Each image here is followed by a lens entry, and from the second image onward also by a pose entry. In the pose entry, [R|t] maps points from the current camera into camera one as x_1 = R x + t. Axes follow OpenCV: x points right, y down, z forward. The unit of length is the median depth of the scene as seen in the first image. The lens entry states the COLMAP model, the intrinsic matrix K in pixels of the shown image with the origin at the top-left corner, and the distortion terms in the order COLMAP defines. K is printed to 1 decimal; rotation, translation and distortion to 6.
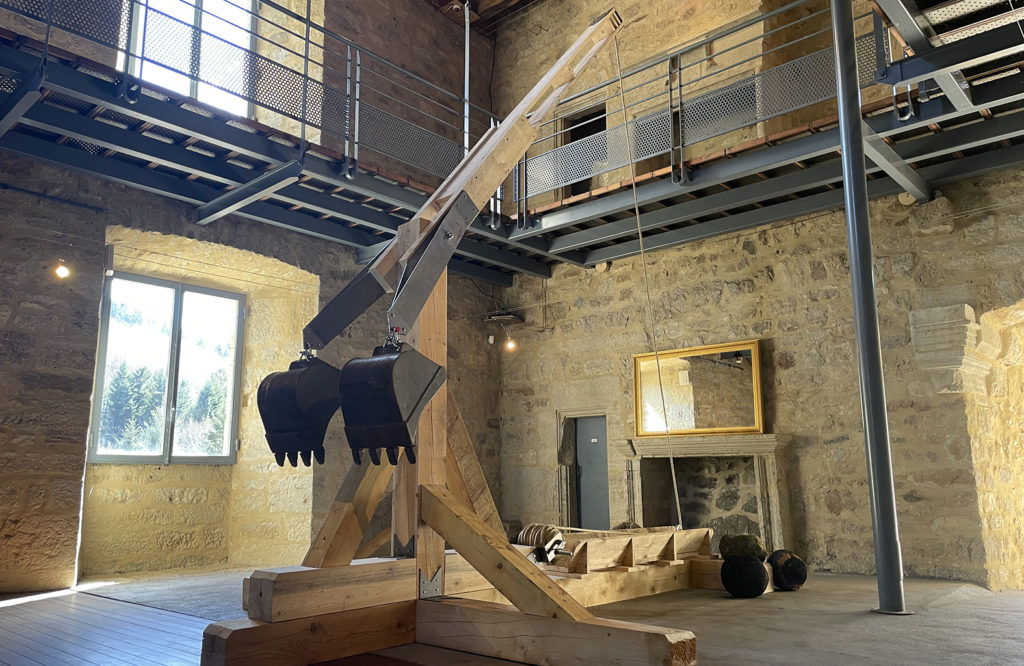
lens RADIAL K [[777.4, 0, 510.8], [0, 777.4, 334.4], [0, 0, 1]] dist [0.005432, -0.006514]
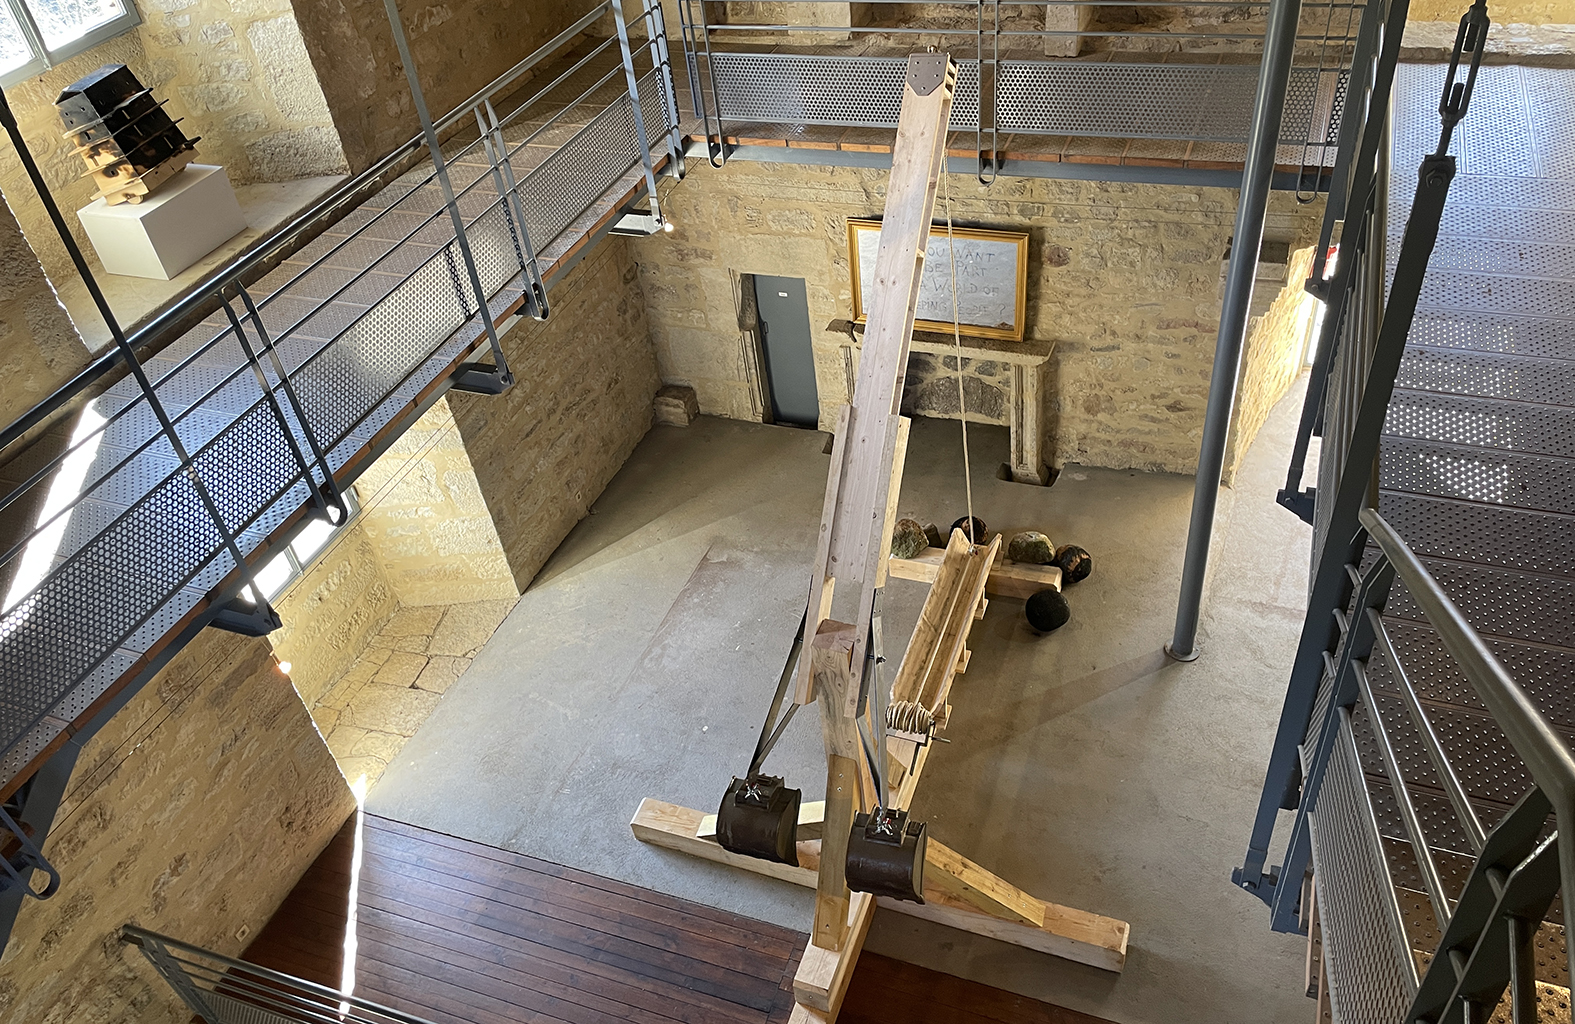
lens RADIAL K [[1195.7, 0, 793.2], [0, 1195.7, 515.9], [0, 0, 1]] dist [0.005432, -0.006514]
pose [[0.927909, -0.298817, 0.222921, -0.244415], [0.021998, 0.640795, 0.767397, -0.731059], [-0.372158, -0.707170, 0.601173, 0.180029]]
